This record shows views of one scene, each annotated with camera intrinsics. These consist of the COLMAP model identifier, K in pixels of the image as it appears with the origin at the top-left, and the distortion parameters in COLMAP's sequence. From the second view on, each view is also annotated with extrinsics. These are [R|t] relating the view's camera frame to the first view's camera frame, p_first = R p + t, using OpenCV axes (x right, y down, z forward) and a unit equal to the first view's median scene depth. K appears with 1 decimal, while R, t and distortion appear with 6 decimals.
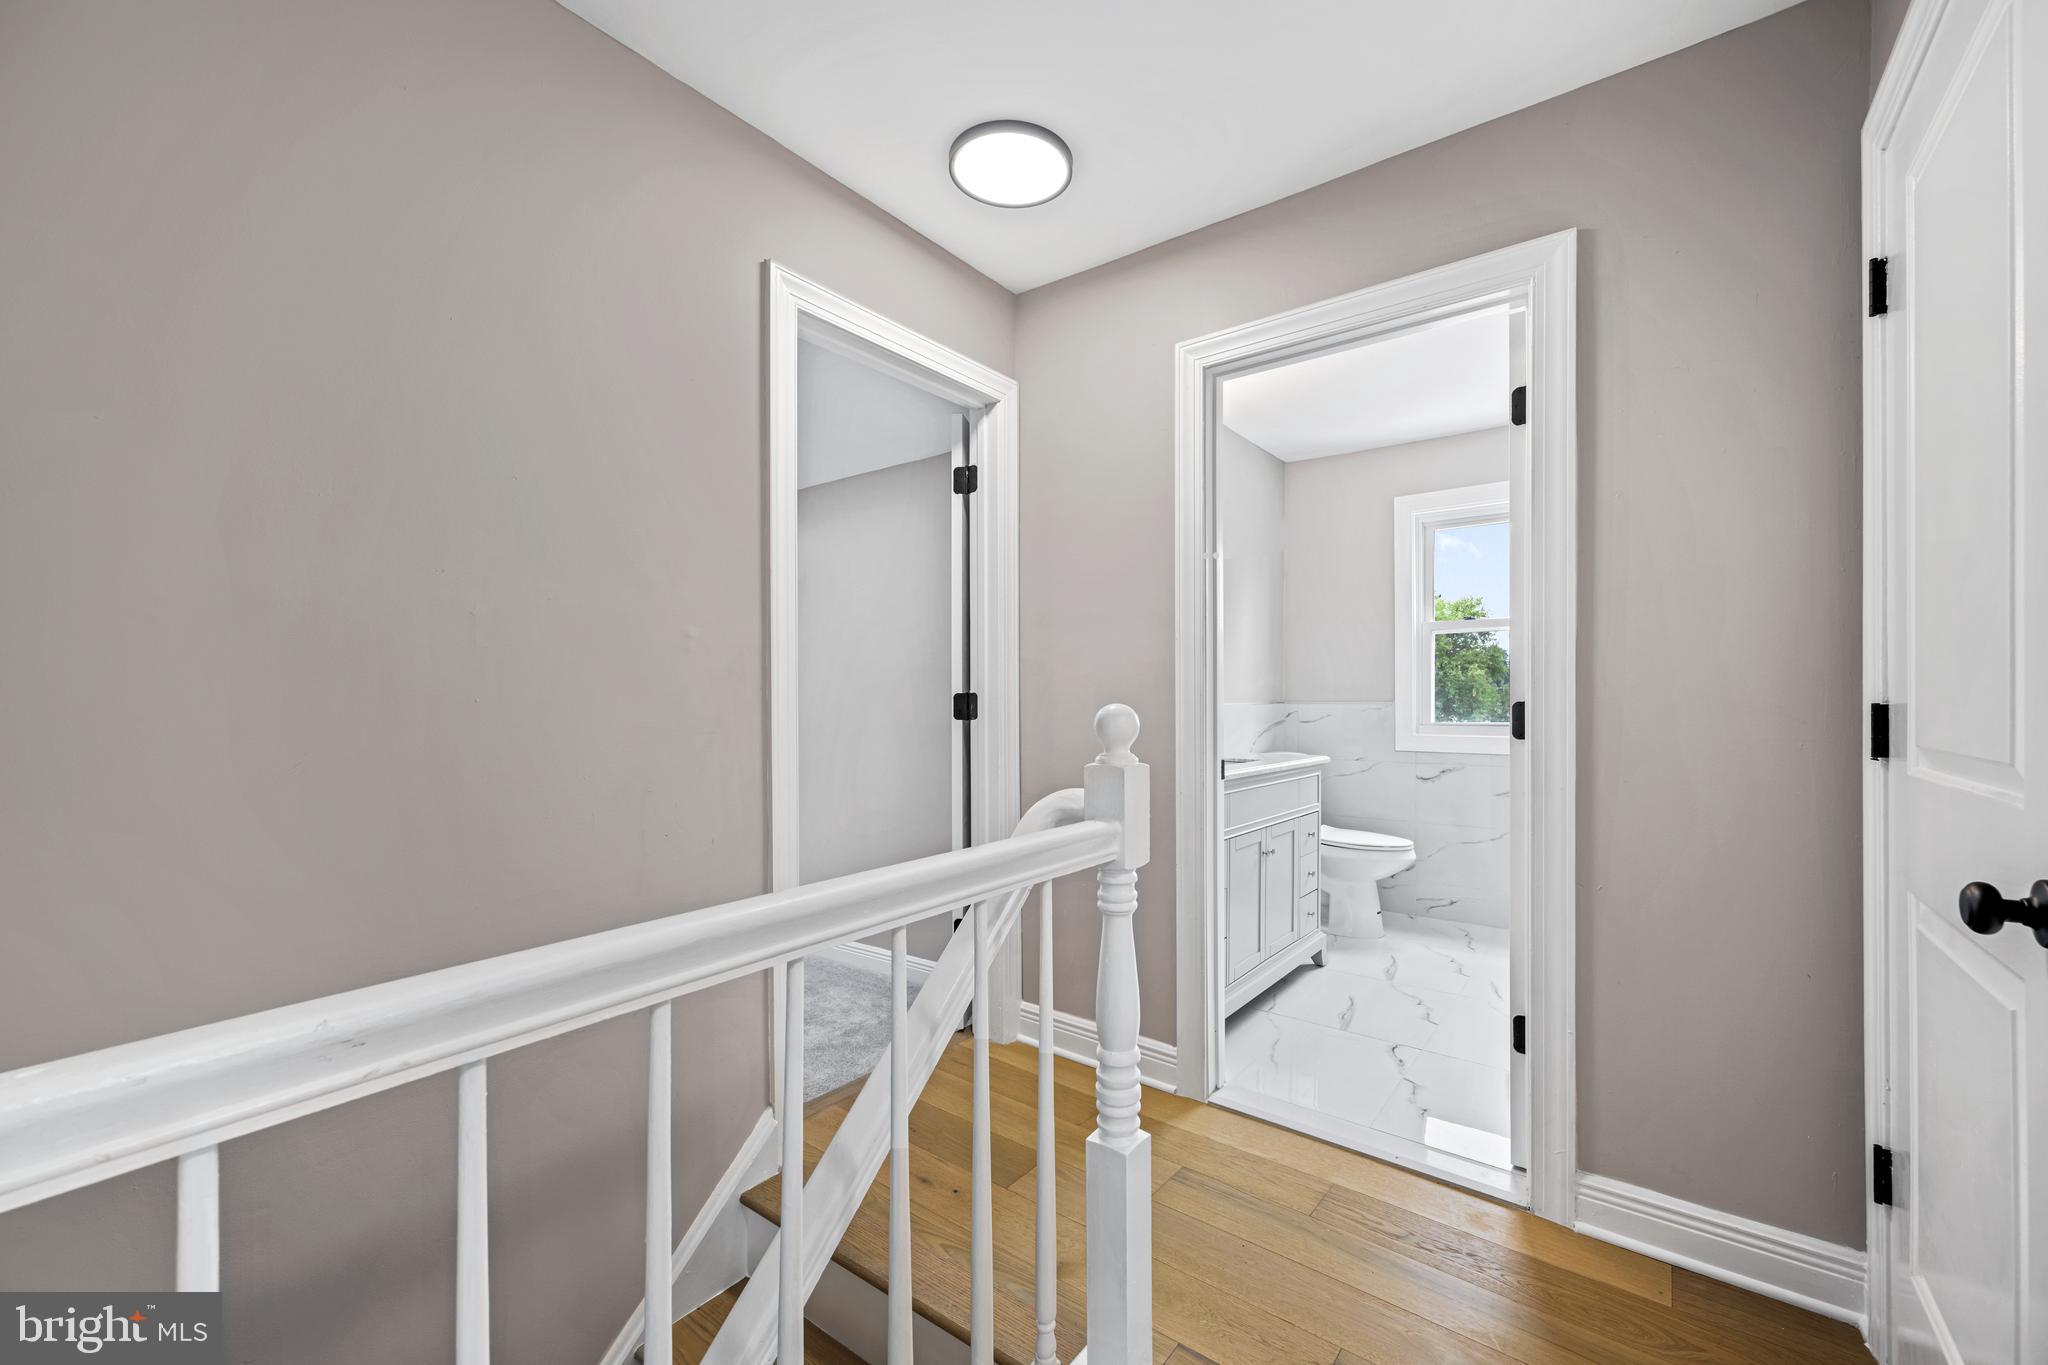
lens RADIAL K [[816.3, 0, 1026.8], [0, 816.3, 695.1], [0, 0, 1]] dist [0.000015, 0.000002]
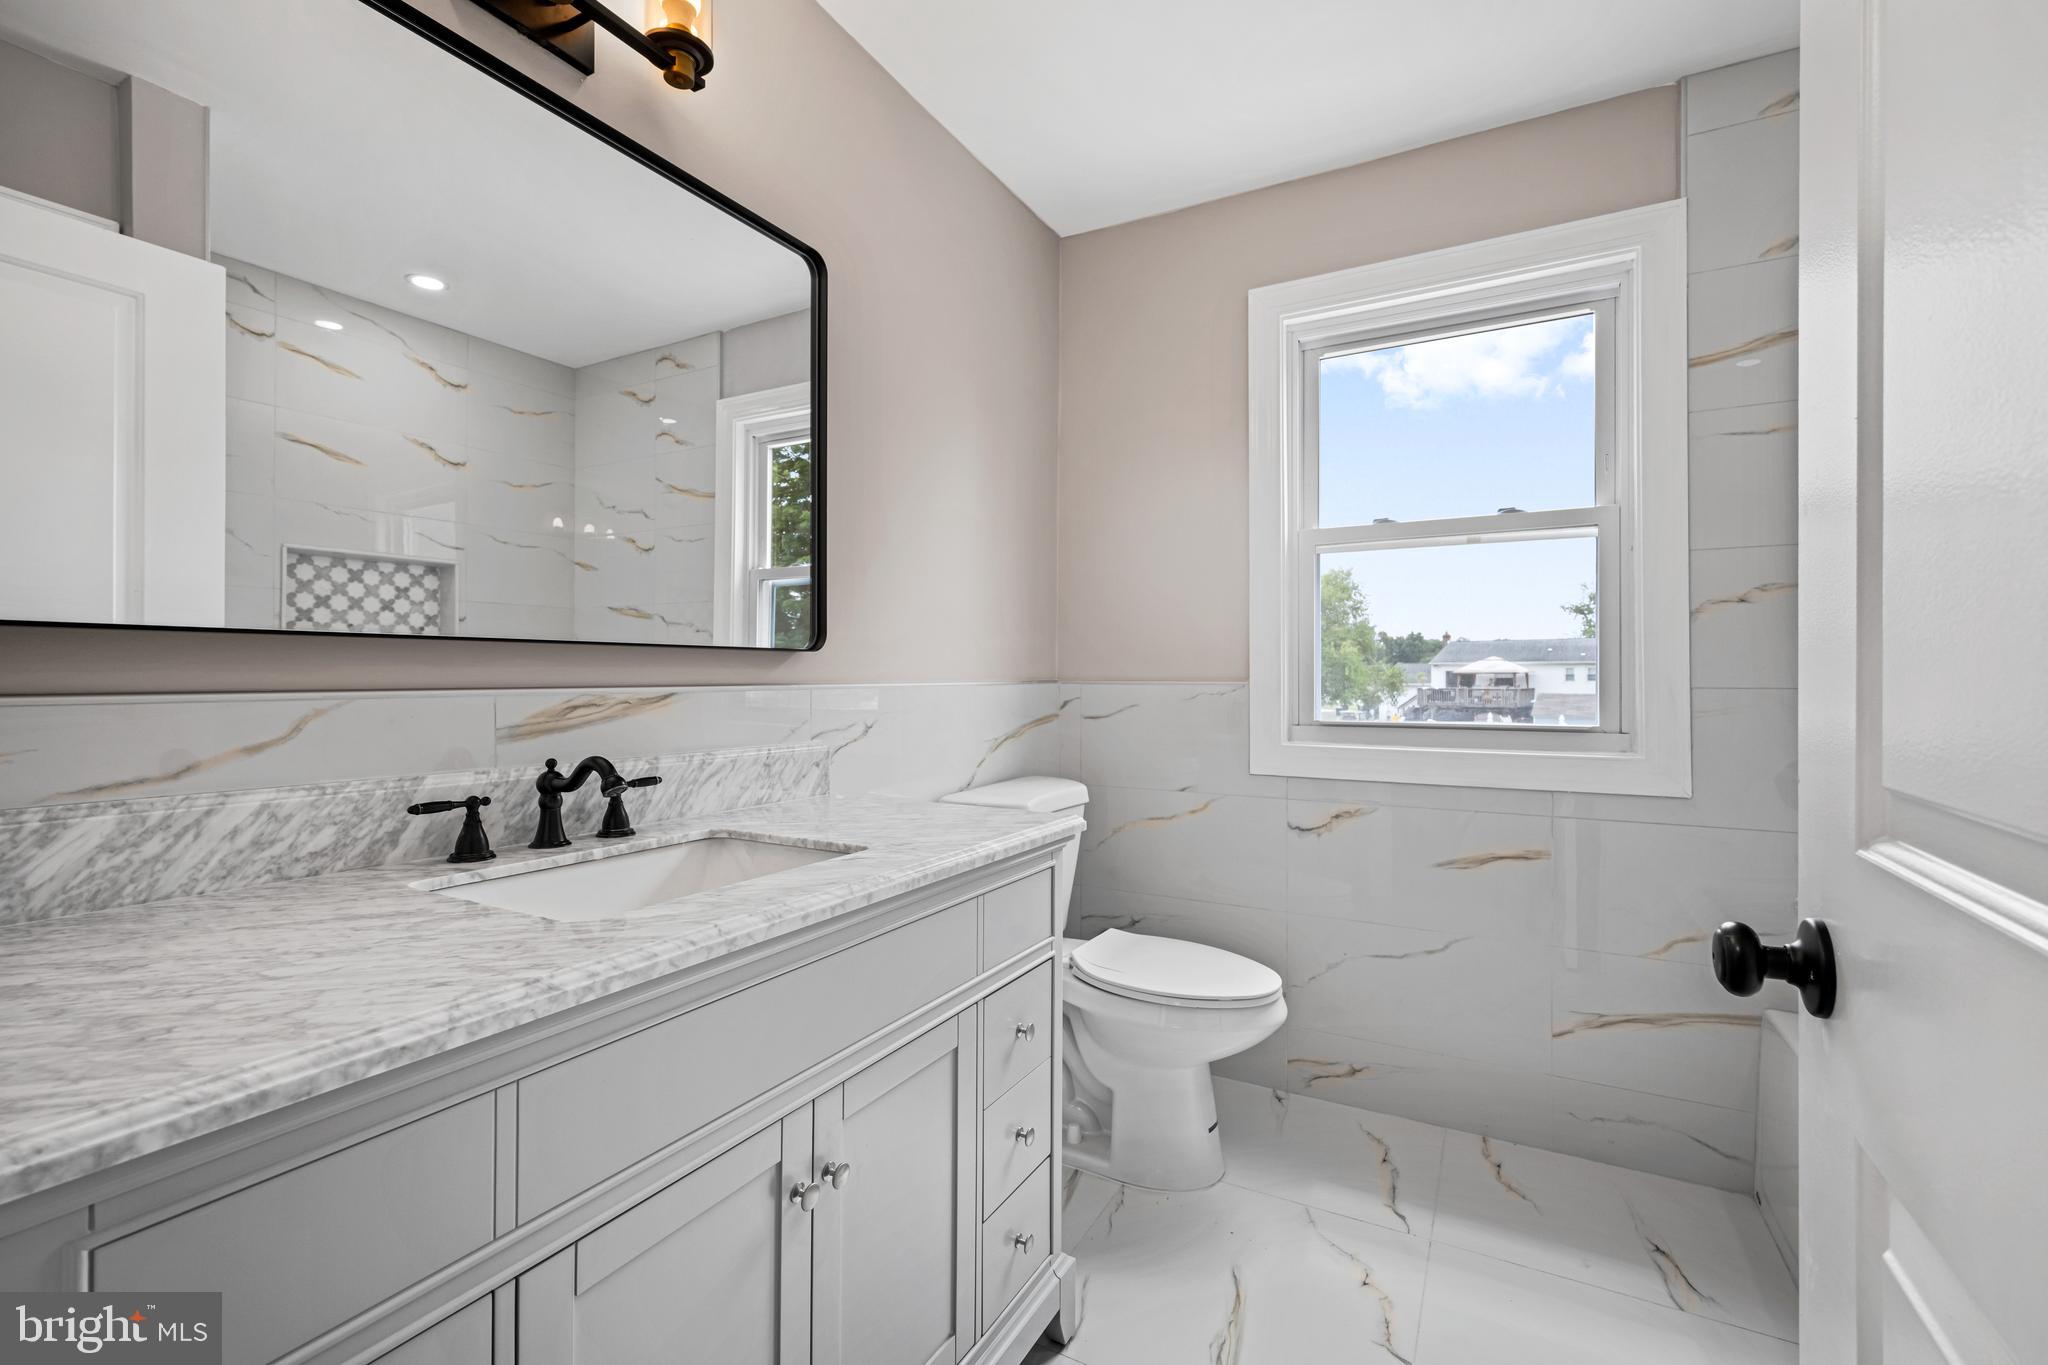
lens RADIAL K [[891.8, 0, 1024.0], [0, 891.8, 682.5], [0, 0, 1]] dist [0.000201, 0.000011]
pose [[0.987642, -0.003077, 0.156695, 0.217766], [0.001775, 0.999963, 0.008445, 0.005030], [-0.156716, -0.008062, 0.987611, 0.456088]]
